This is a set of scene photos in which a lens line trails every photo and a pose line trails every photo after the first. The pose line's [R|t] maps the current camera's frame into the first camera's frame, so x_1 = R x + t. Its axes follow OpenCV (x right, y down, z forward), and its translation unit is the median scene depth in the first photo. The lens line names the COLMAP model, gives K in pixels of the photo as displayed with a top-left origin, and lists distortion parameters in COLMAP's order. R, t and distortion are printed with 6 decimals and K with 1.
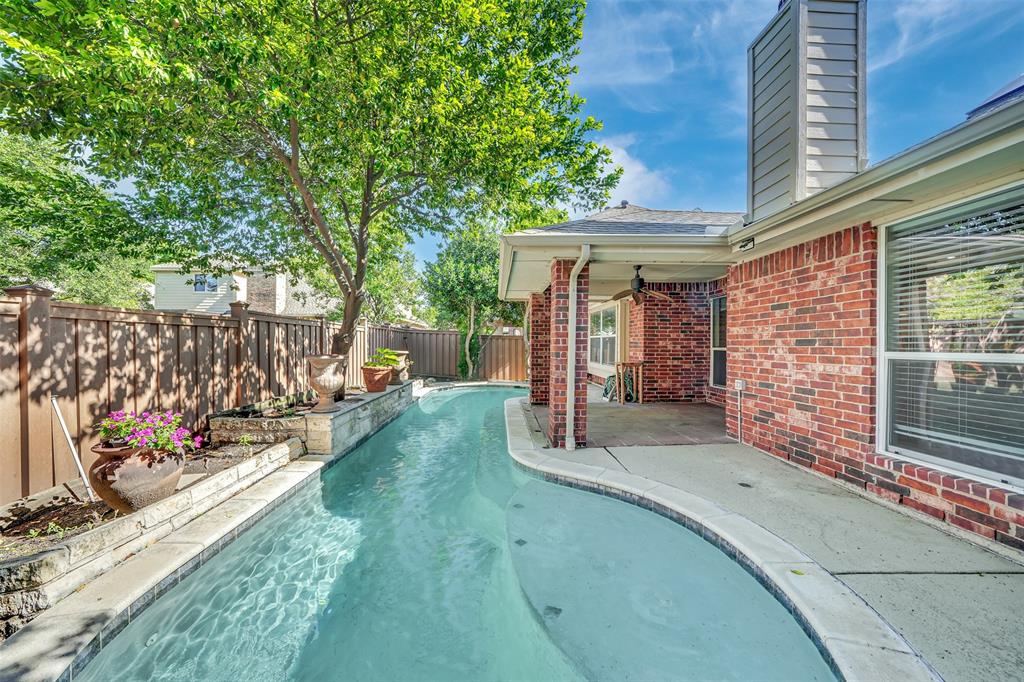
lens RADIAL K [[375.0, 0, 506.7], [0, 375.0, 344.8], [0, 0, 1]] dist [-0.002495, 0.000024]
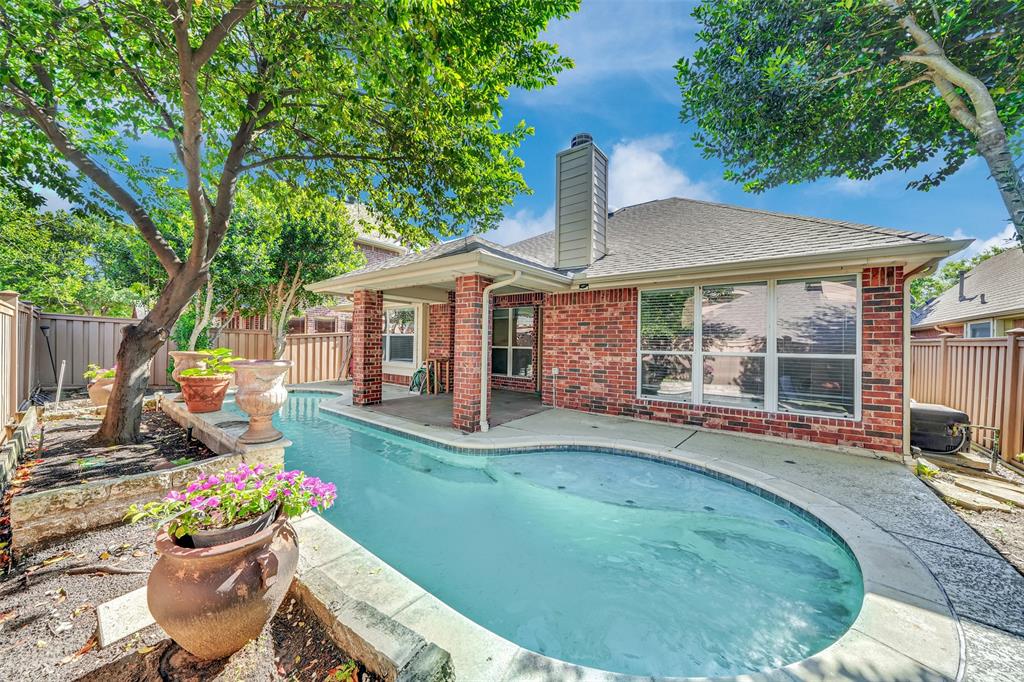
lens RADIAL K [[375.0, 0, 506.7], [0, 375.0, 344.8], [0, 0, 1]] dist [-0.002495, 0.000024]
pose [[0.627066, 0.000721, 0.778965, -0.865082], [-0.011939, 0.999891, 0.008685, -0.017276], [-0.778874, -0.014746, 0.627007, 0.203450]]
